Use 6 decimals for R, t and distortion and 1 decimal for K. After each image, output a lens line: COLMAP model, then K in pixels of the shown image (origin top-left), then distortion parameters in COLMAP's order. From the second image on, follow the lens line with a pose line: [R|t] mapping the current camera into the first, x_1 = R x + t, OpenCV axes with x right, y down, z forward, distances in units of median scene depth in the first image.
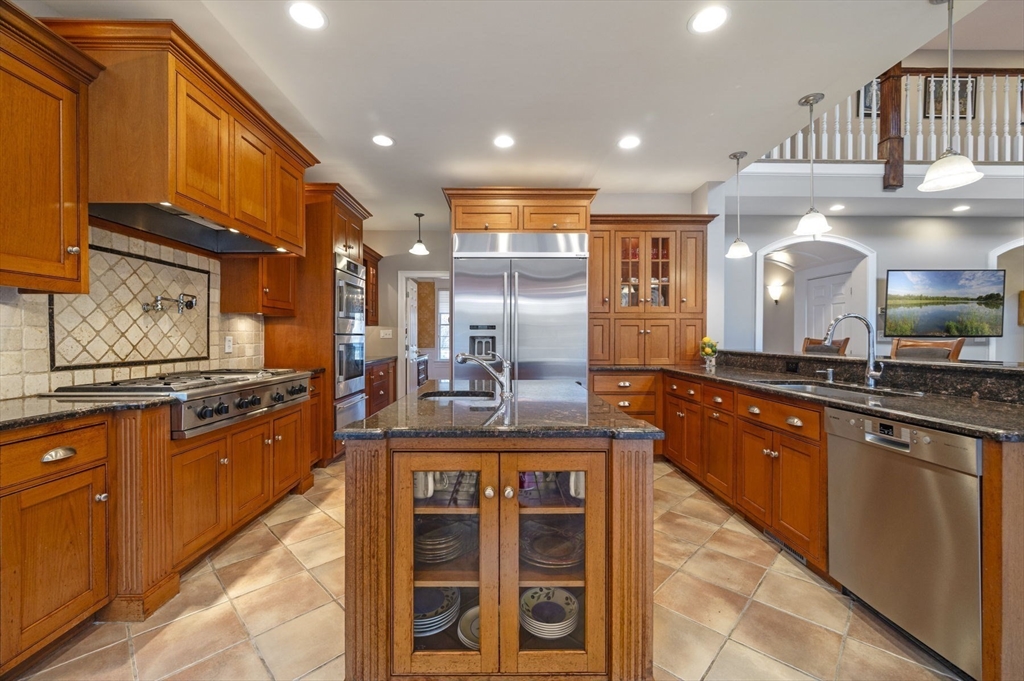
lens RADIAL K [[407.2, 0, 501.3], [0, 407.2, 339.6], [0, 0, 1]] dist [0.000375, 0.000099]
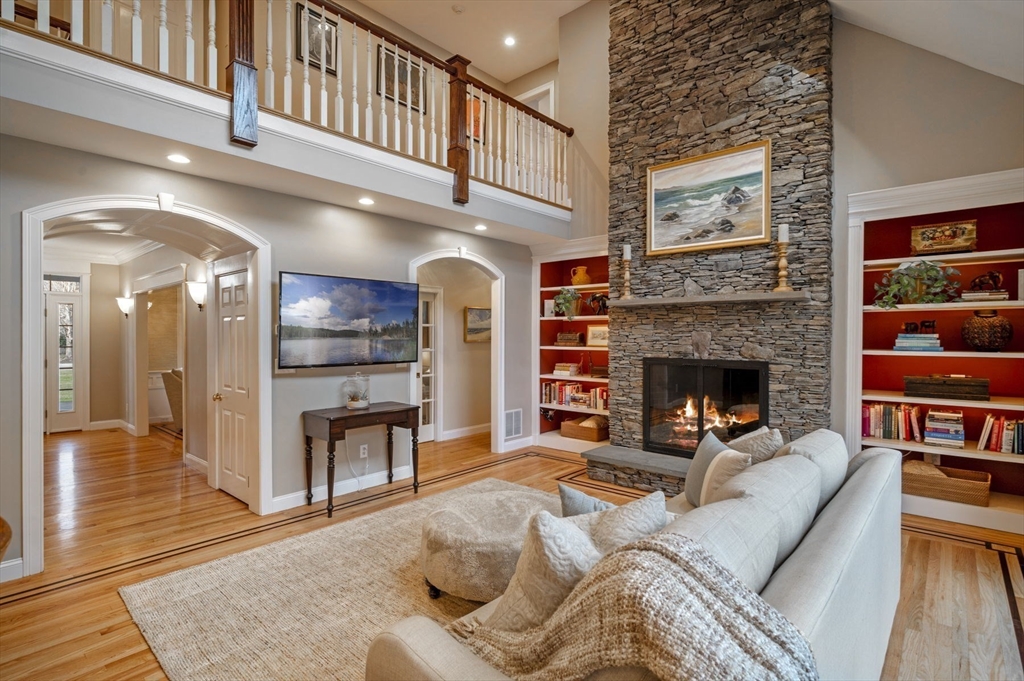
lens RADIAL K [[497.9, 0, 516.1], [0, 497.9, 337.9], [0, 0, 1]] dist [0.000664, 0.000182]
pose [[0.667777, -0.006204, 0.744336, 0.921787], [0.006249, 0.999977, 0.002728, -0.090740], [-0.744335, 0.002830, 0.667800, 0.221773]]
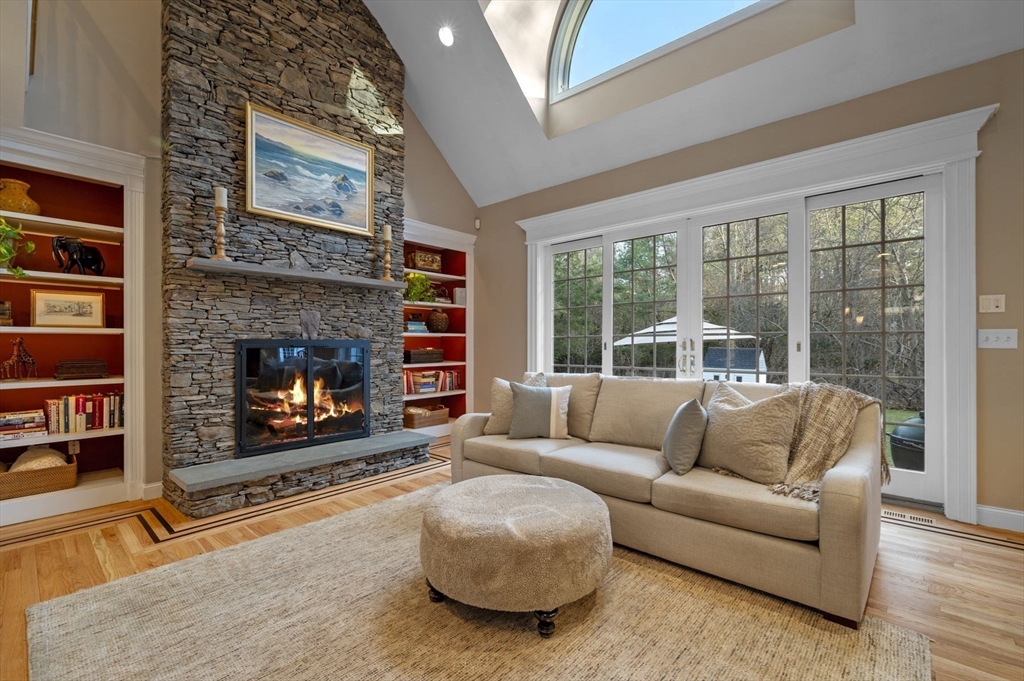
lens RADIAL K [[447.0, 0, 516.7], [0, 447.0, 342.8], [0, 0, 1]] dist [0.000855, 0.000178]
pose [[-0.741164, 0.000721, 0.671324, 1.122513], [0.004561, 0.999982, 0.003963, -0.009411], [-0.671309, 0.005999, -0.741154, 1.409997]]
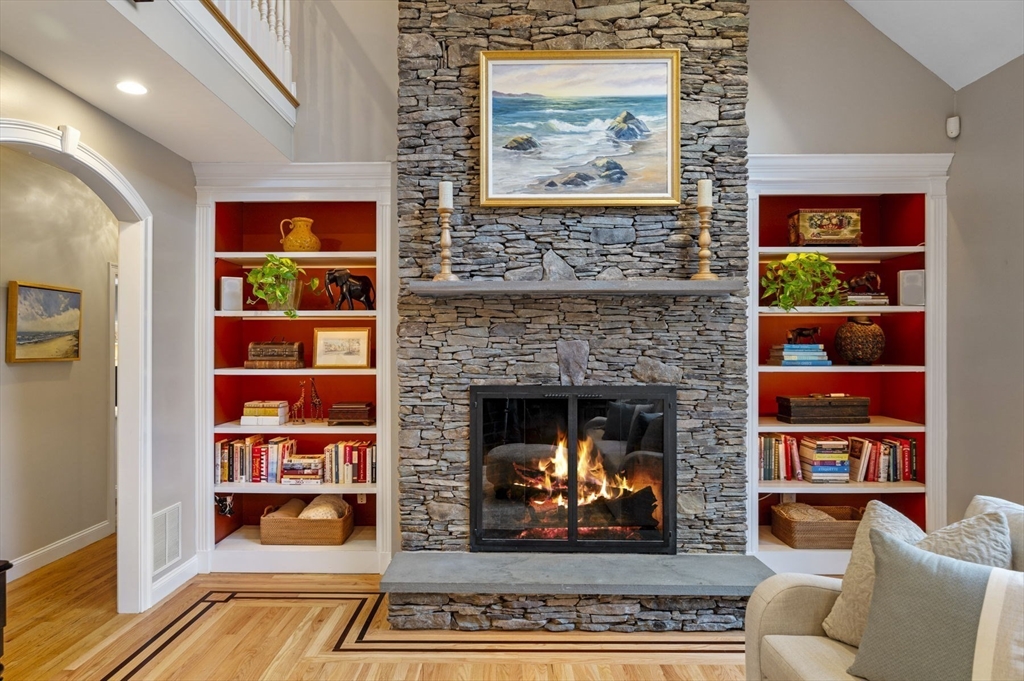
lens RADIAL K [[656.4, 0, 487.5], [0, 656.4, 344.6], [0, 0, 1]] dist [-0.002763, -0.000178]
pose [[0.040157, 0.003164, 0.999188, 1.216680], [0.008492, 0.999958, -0.003508, -0.091463], [-0.999157, 0.008626, 0.040128, 0.946561]]
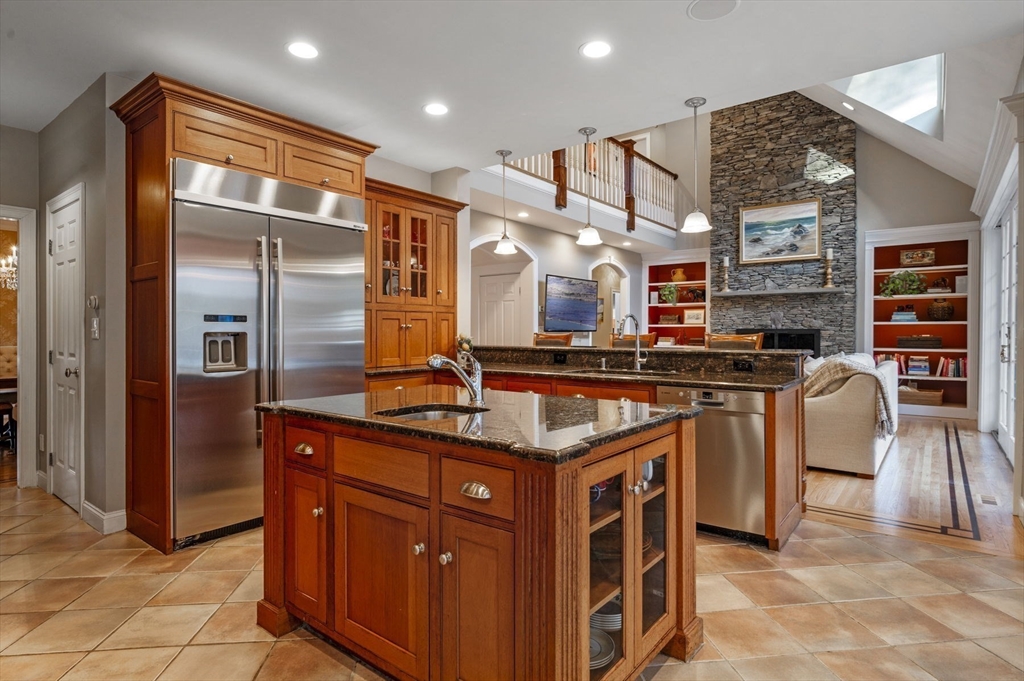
lens RADIAL K [[544.1, 0, 513.4], [0, 544.1, 331.4], [0, 0, 1]] dist [-0.003251, -0.000777]
pose [[0.622436, -0.002727, 0.782666, -0.527208], [0.006735, 0.999976, -0.001872, -0.006843], [-0.782642, 0.006437, 0.622439, 0.160557]]
